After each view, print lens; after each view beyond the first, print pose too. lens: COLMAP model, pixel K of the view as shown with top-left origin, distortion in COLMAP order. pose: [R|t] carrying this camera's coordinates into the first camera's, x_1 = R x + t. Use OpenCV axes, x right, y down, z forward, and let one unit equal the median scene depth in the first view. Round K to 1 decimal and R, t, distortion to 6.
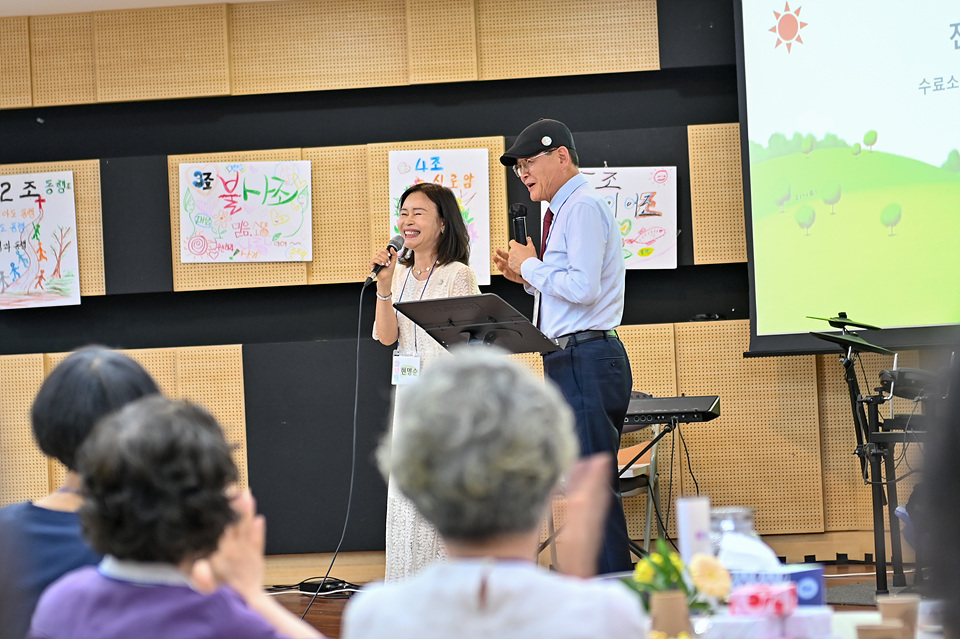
lens RADIAL K [[2841.6, 0, 480.9], [0, 2841.6, 315.2], [0, 0, 1]] dist [0.051699, 0.000000]
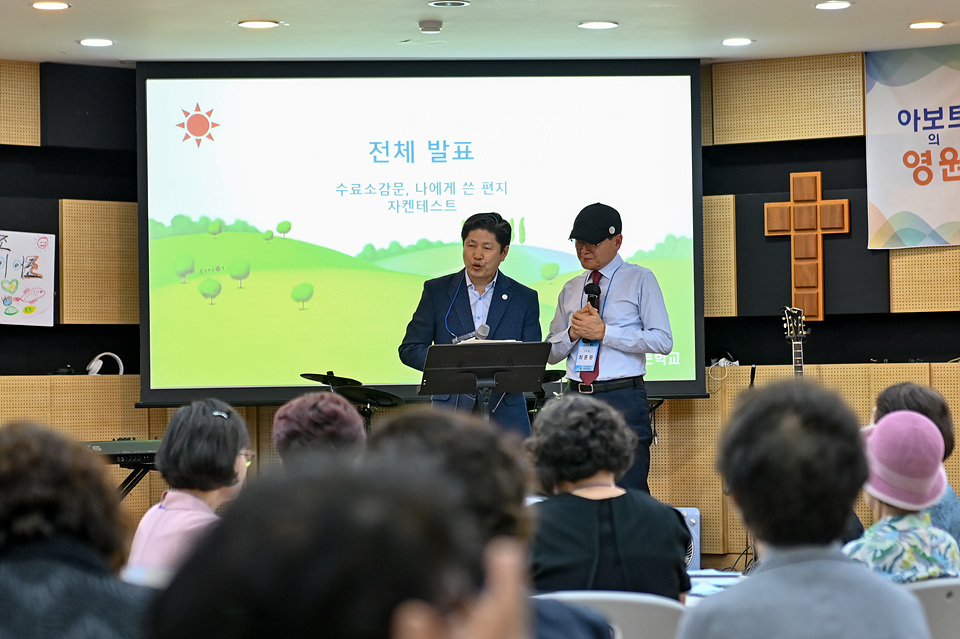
lens RADIAL K [[2841.6, 0, 484.6], [0, 2841.6, 322.4], [0, 0, 1]] dist [0.051699, 0.000000]
pose [[0.624474, 0.055760, 0.779053, -0.686576], [-0.027386, 0.998398, -0.049508, 0.032140], [-0.780566, 0.009581, 0.625001, 0.172998]]
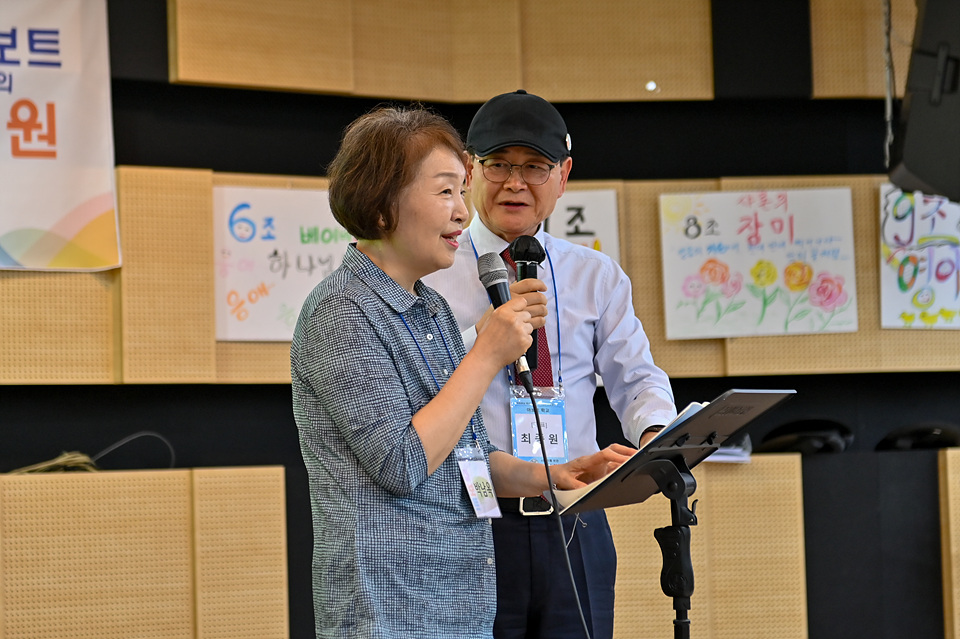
lens RADIAL K [[2841.6, 0, 477.1], [0, 2841.6, 309.9], [0, 0, 1]] dist [0.051699, 0.000000]
pose [[-0.484751, 0.114168, 0.867169, -0.316660], [0.040201, 0.993305, -0.108302, 0.024338], [-0.873728, -0.017638, -0.486095, 0.931465]]
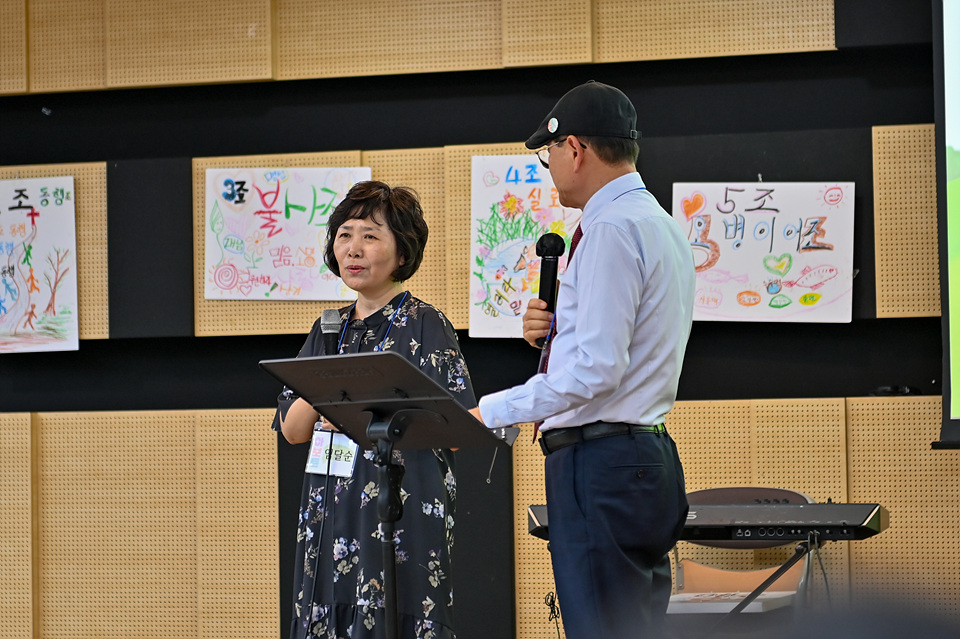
lens RADIAL K [[2841.6, 0, 477.1], [0, 2841.6, 323.6], [0, 0, 1]] dist [0.051699, 0.000000]
pose [[0.986267, 0.024448, -0.163339, 0.092668], [-0.026049, 0.999631, -0.007670, -0.008053], [0.163091, 0.011820, 0.986540, 0.264633]]
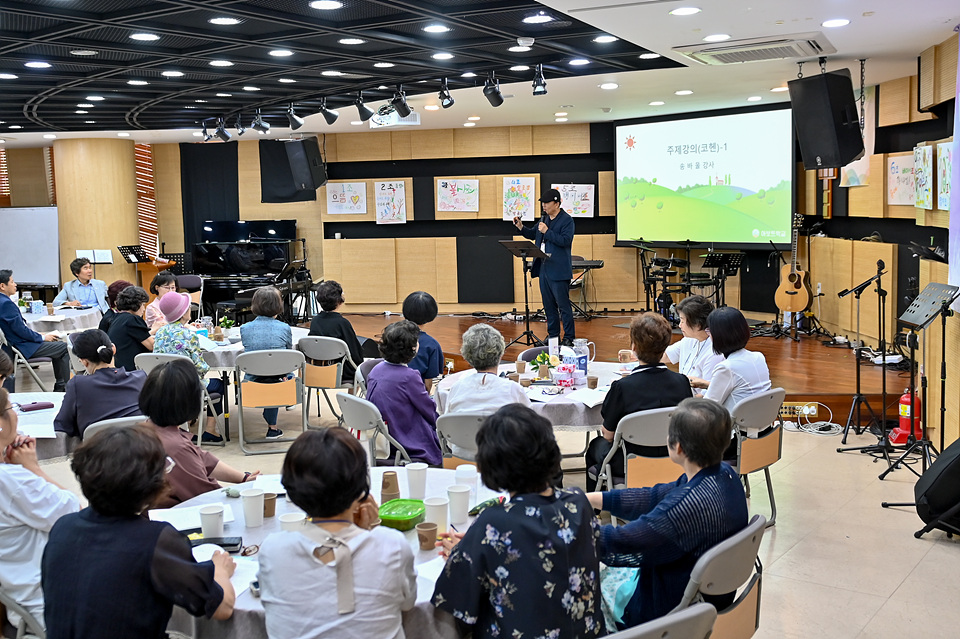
lens RADIAL K [[1018.5, 0, 475.3], [0, 1018.5, 314.7], [0, 0, 1]] dist [-0.000782, 0.000000]
pose [[0.996618, 0.029504, -0.076699, 0.027836], [-0.019202, 0.991099, 0.131735, -0.055132], [0.079903, -0.129817, 0.988313, -0.139138]]
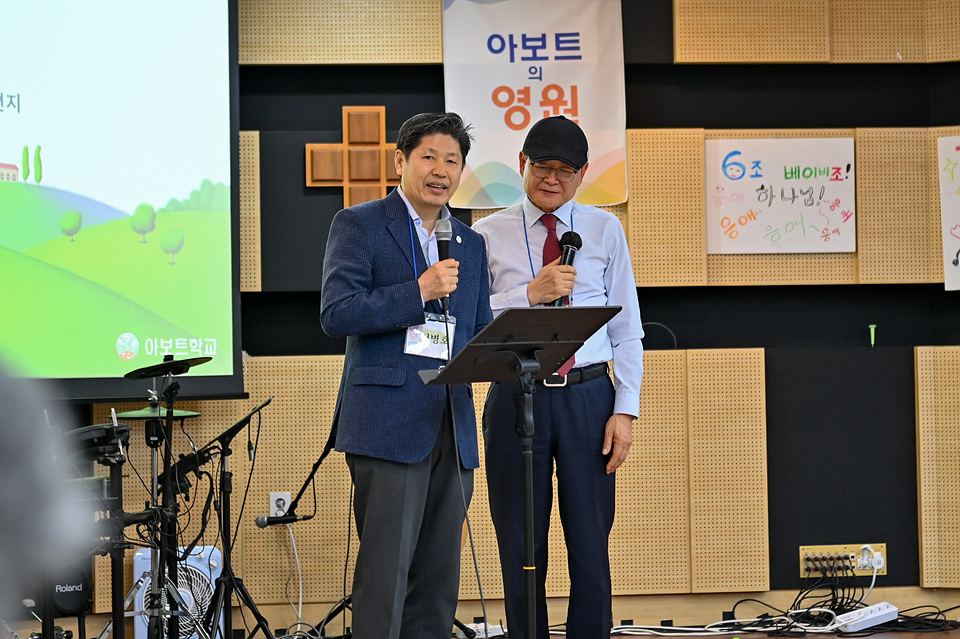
lens RADIAL K [[2841.6, 0, 482.9], [0, 2841.6, 311.1], [0, 0, 1]] dist [0.051699, 0.000000]
pose [[0.011572, 0.070959, 0.997412, -0.598144], [0.002386, 0.997474, -0.070992, 0.038083], [-0.999930, 0.003201, 0.011374, 0.726603]]
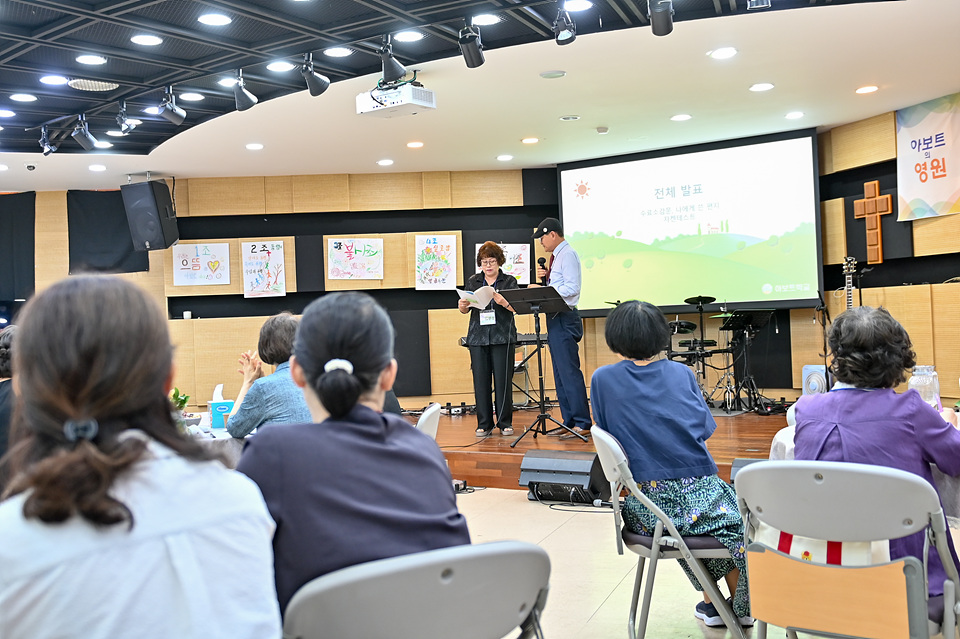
lens RADIAL K [[1018.5, 0, 474.0], [0, 1018.5, 313.5], [0, 0, 1]] dist [-0.000782, 0.000000]
pose [[0.978391, 0.009183, 0.206558, -0.166225], [-0.008442, 0.999954, -0.004470, 0.013995], [-0.206589, 0.002629, 0.978424, 0.120830]]
